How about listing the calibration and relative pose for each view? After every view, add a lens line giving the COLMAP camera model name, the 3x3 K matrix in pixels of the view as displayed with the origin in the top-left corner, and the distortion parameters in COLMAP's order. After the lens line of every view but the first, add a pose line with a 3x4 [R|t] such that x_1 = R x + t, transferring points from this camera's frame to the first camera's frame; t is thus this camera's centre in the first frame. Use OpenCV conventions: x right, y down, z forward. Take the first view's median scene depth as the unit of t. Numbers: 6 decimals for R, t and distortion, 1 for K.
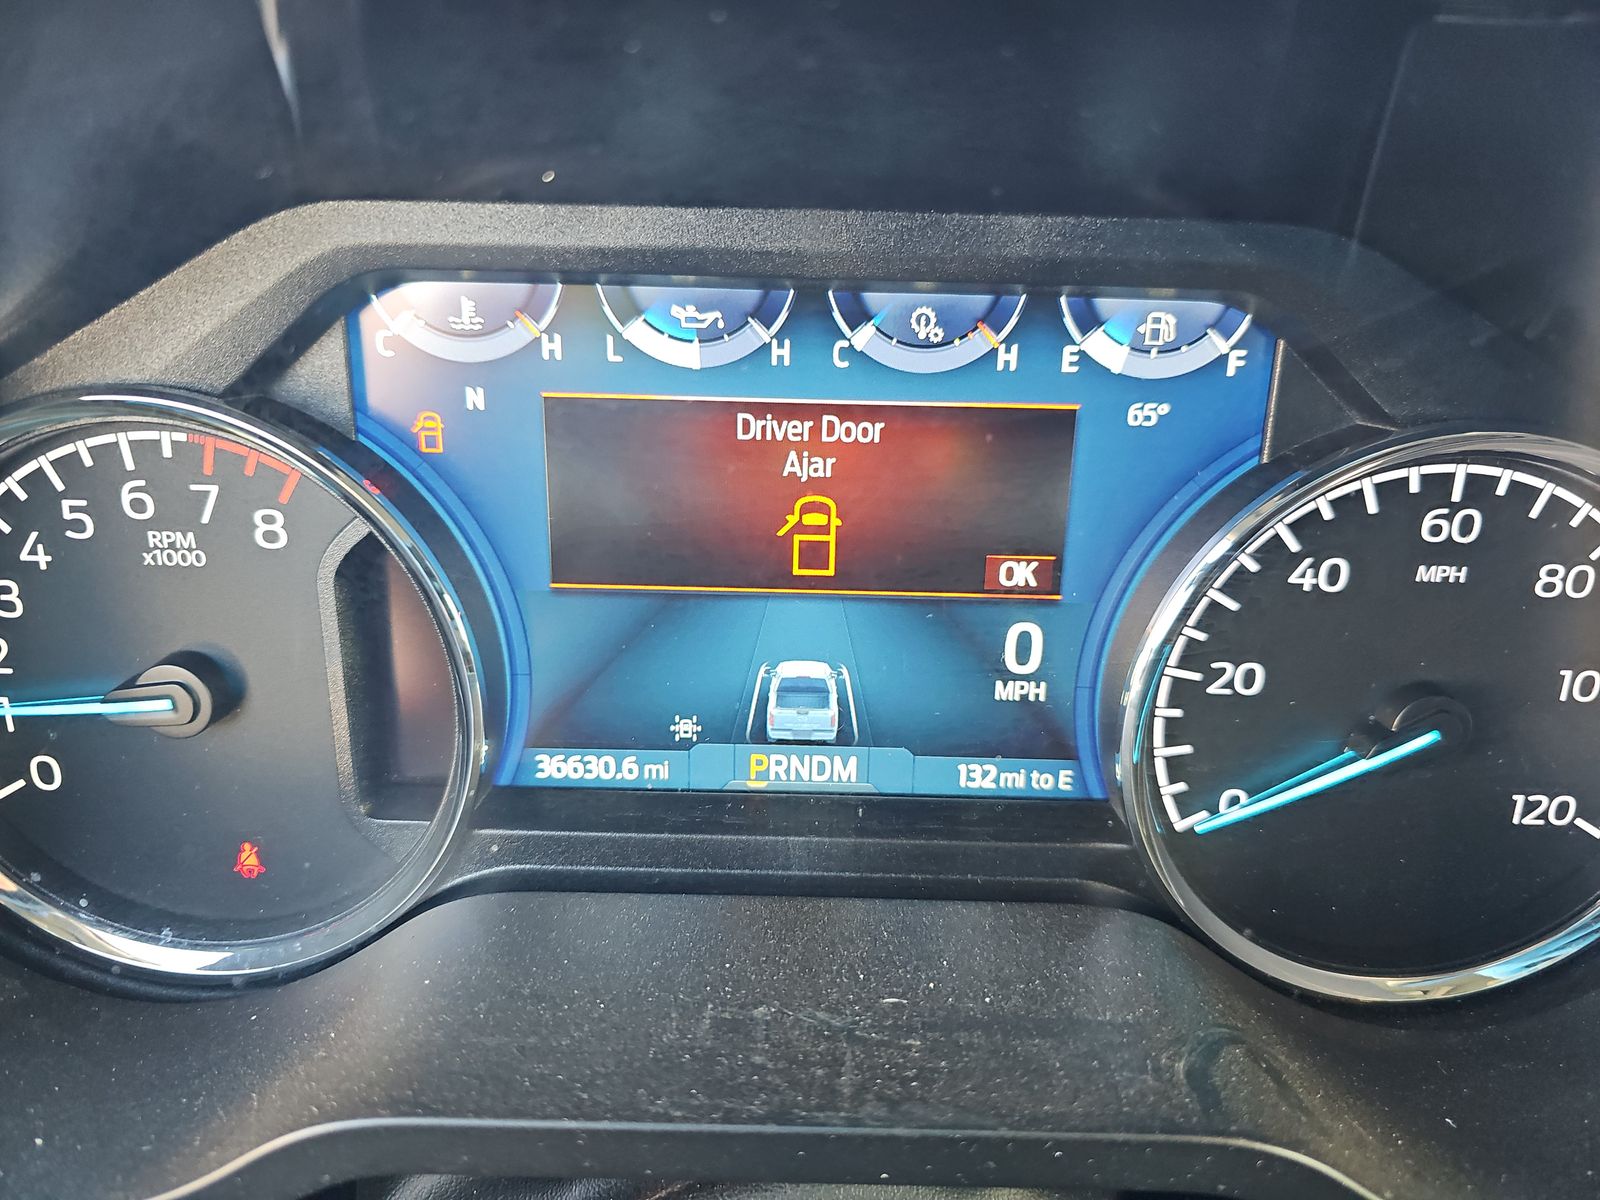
lens RADIAL K [[1061.1, 0, 795.8], [0, 1061.1, 605.1], [0, 0, 1]] dist [0.033588, -0.029791]
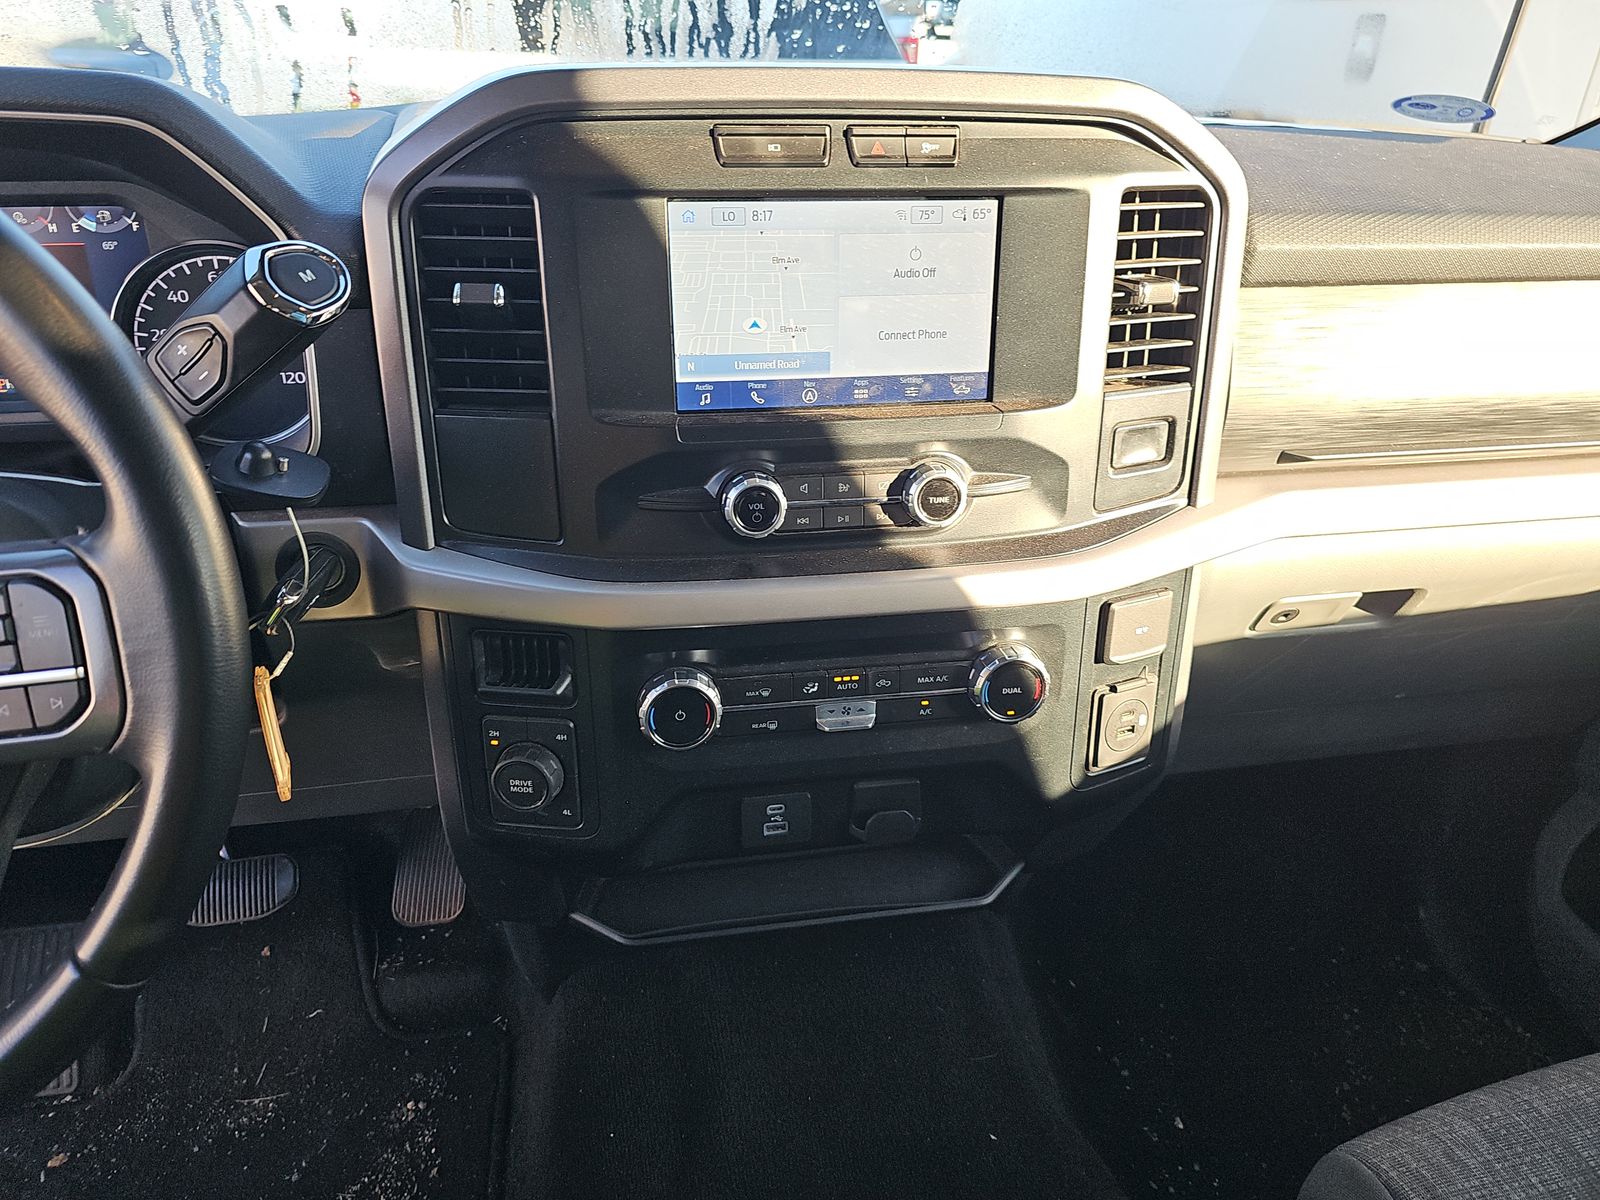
lens RADIAL K [[1061.1, 0, 796.8], [0, 1061.1, 601.7], [0, 0, 1]] dist [0.033588, -0.029791]
pose [[0.976494, -0.105421, 0.188007, 1.537188], [0.098216, 0.994042, 0.047260, 0.859065], [-0.191869, -0.027684, 0.981030, -2.336947]]
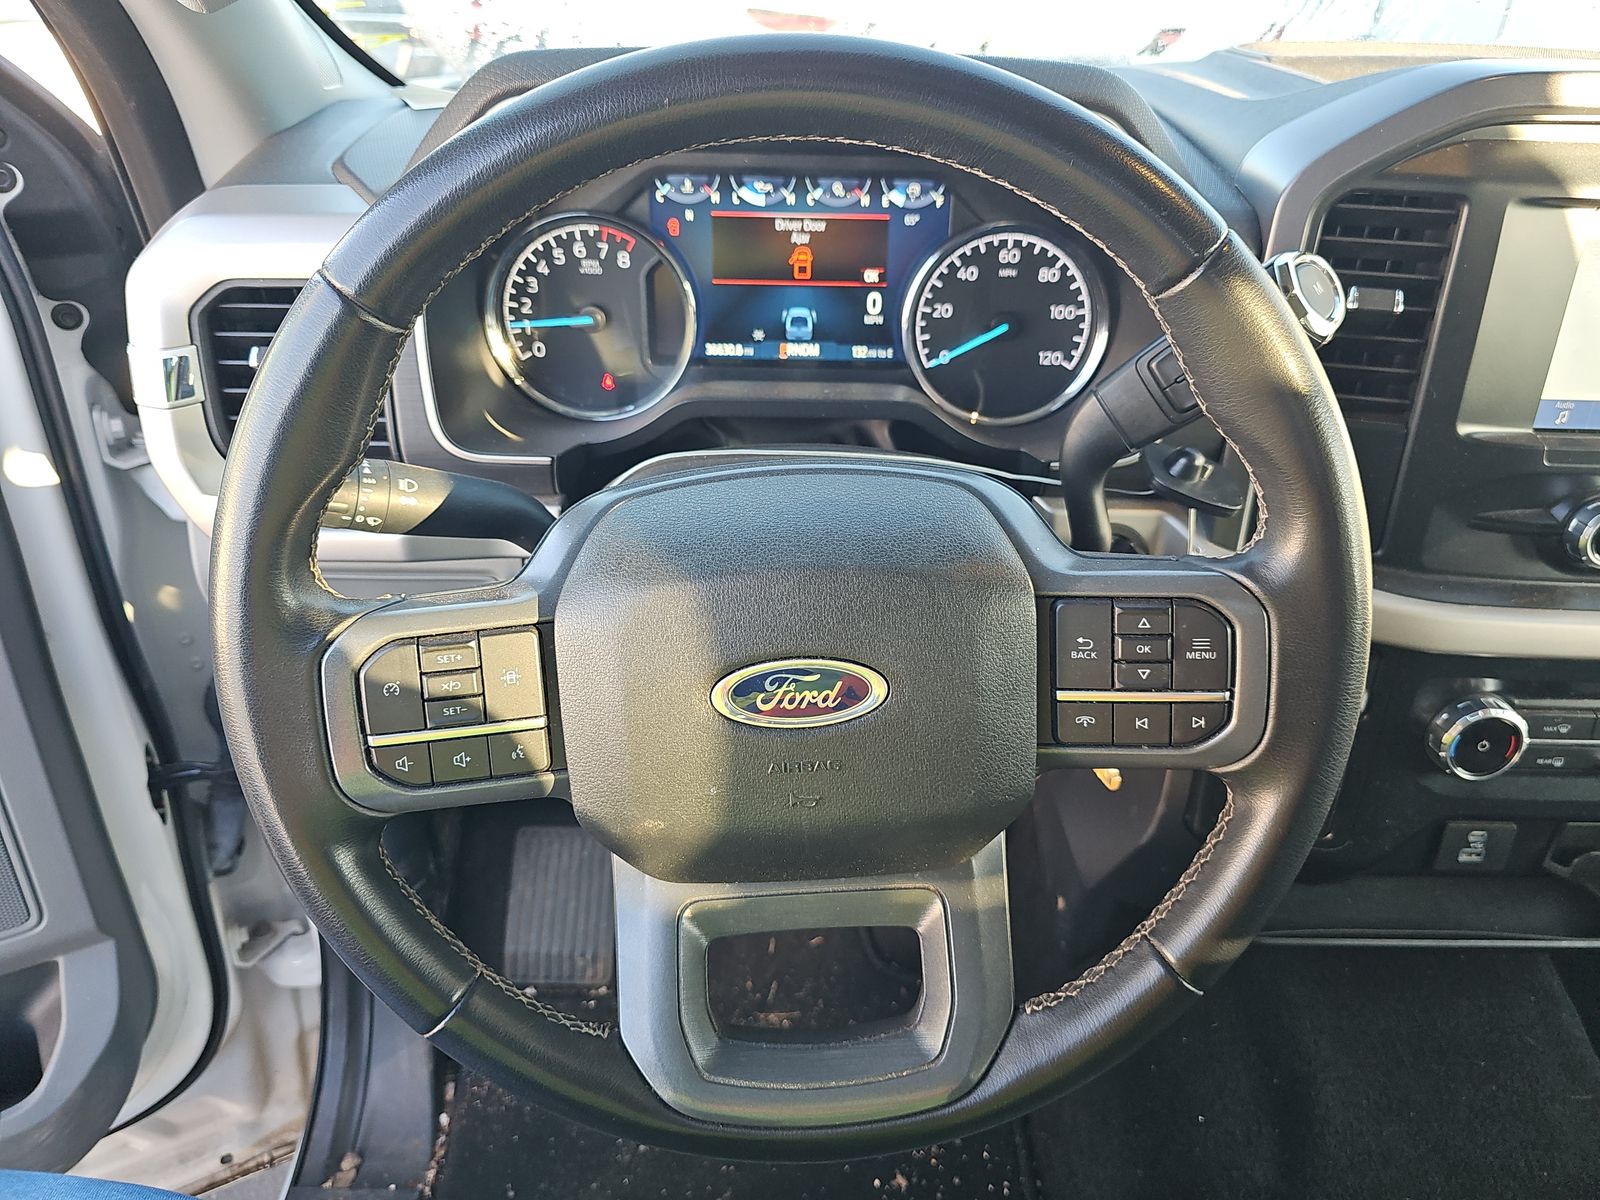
lens RADIAL K [[1061.1, 0, 806.3], [0, 1061.1, 591.5], [0, 0, 1]] dist [0.033588, -0.029791]
pose [[0.998320, -0.022409, 0.053423, -0.155390], [0.017012, 0.994899, 0.099427, 0.566188], [-0.055379, -0.098351, 0.993610, -2.097925]]
